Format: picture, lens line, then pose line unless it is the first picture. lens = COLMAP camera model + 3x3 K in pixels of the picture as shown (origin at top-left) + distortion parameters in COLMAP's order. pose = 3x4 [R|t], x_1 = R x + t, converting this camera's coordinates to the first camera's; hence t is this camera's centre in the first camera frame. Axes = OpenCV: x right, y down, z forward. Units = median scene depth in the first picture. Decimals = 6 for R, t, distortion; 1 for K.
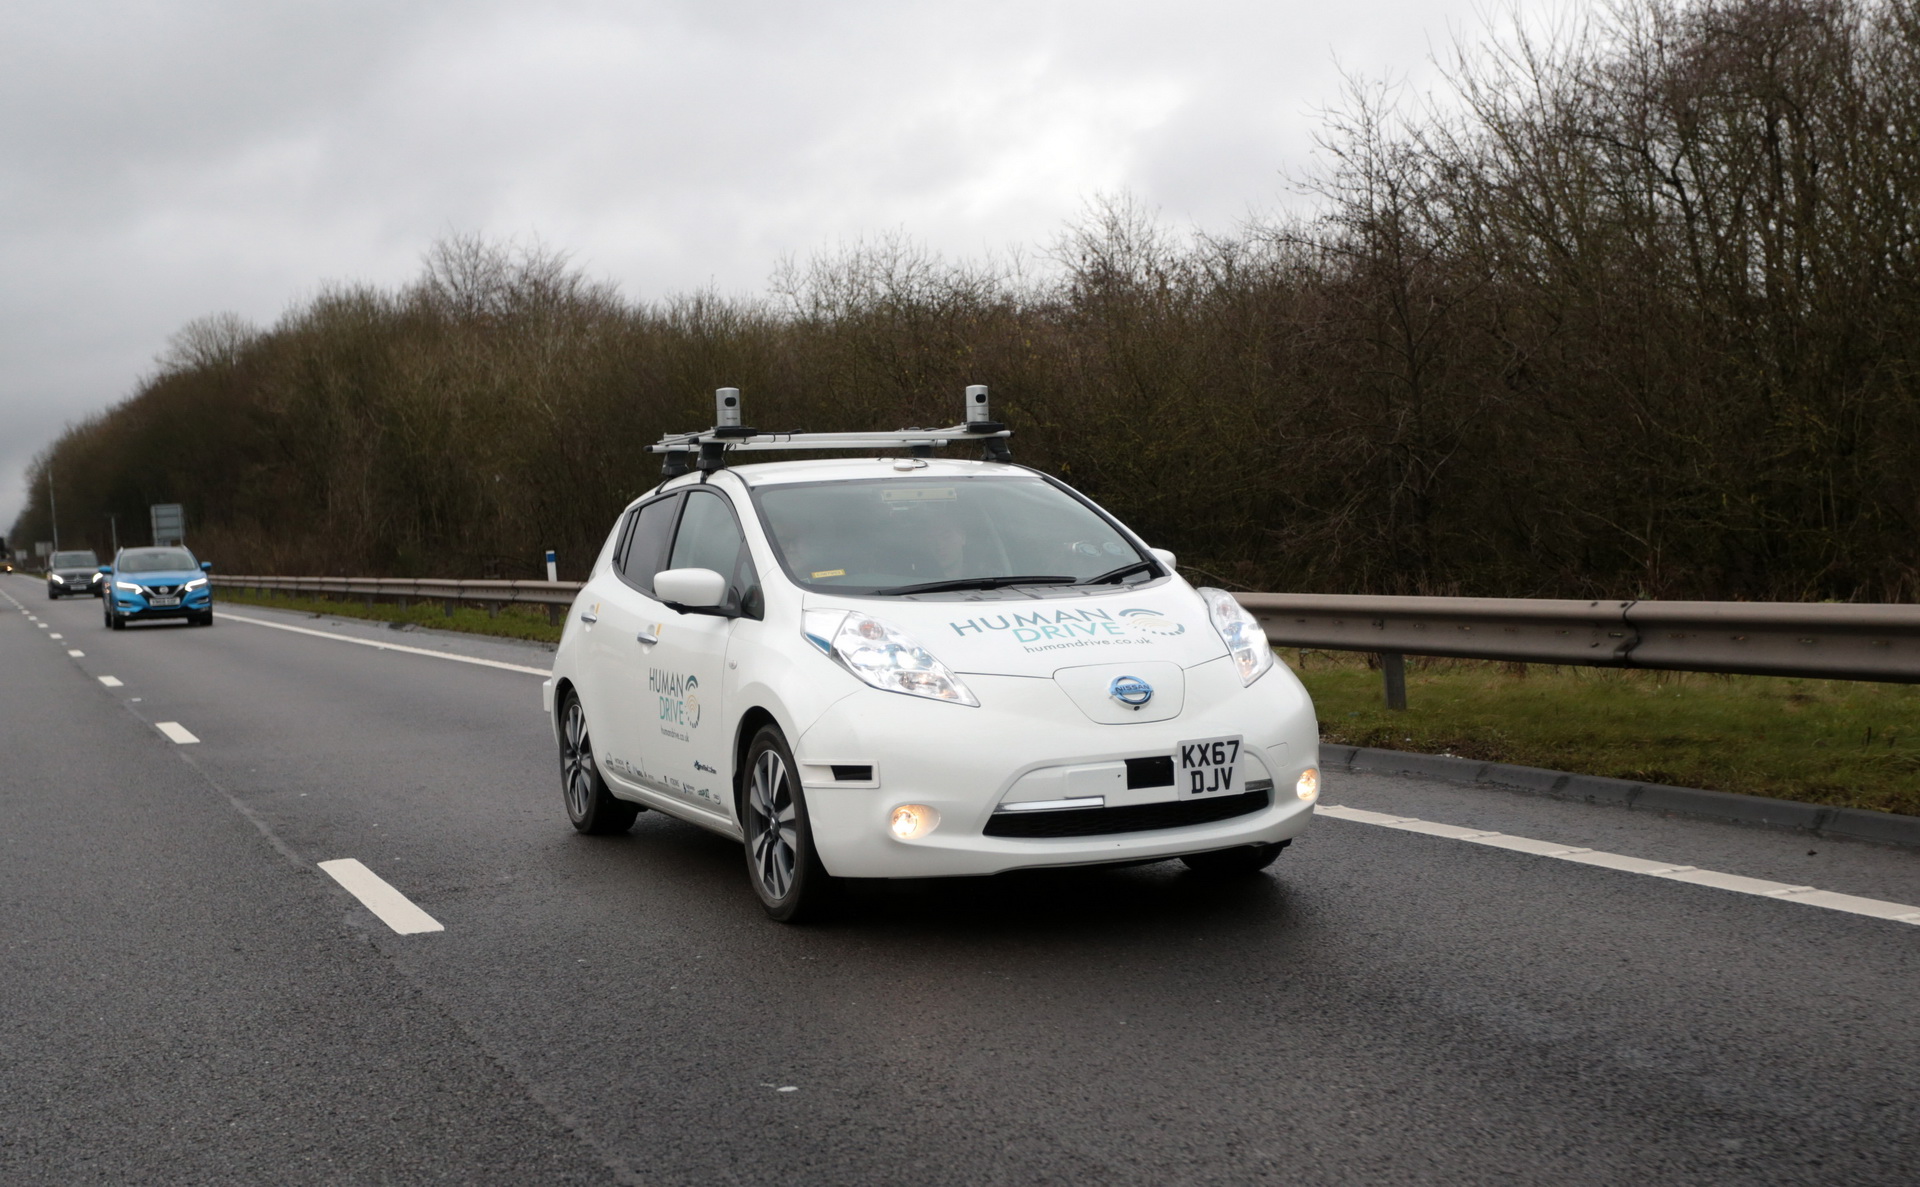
lens RADIAL K [[2087.5, 0, 958.3], [0, 2087.5, 604.5], [0, 0, 1]] dist [-0.122347, 0.000000]
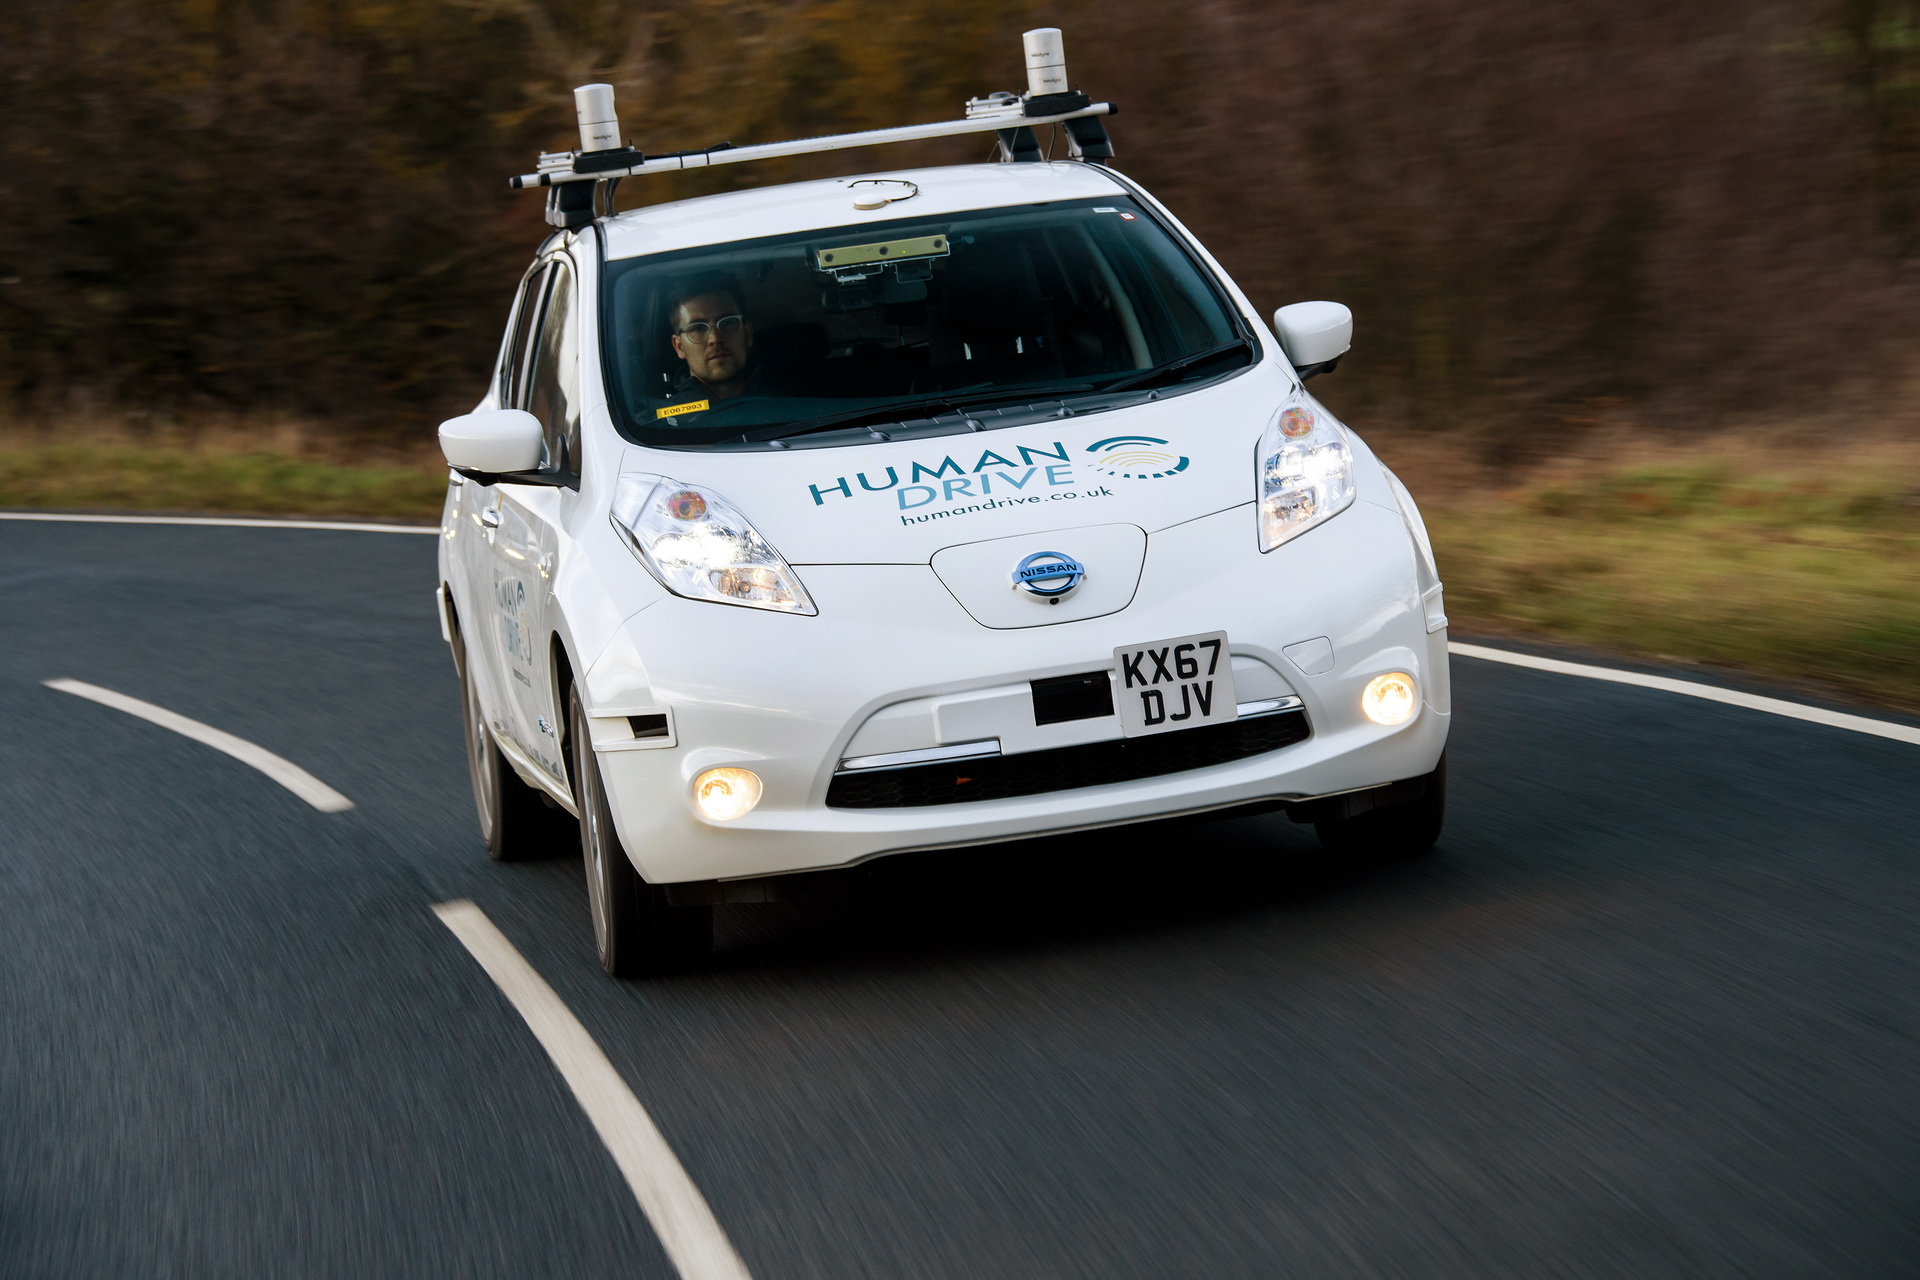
lens RADIAL K [[5906.3, 0, 976.0], [0, 5906.3, 641.8], [0, 0, 1]] dist [0.501395, 0.000000]
pose [[0.968015, -0.064908, -0.242351, 0.499745], [0.081793, 0.994826, 0.060260, -0.050300], [0.237185, -0.078155, 0.968315, -0.787921]]
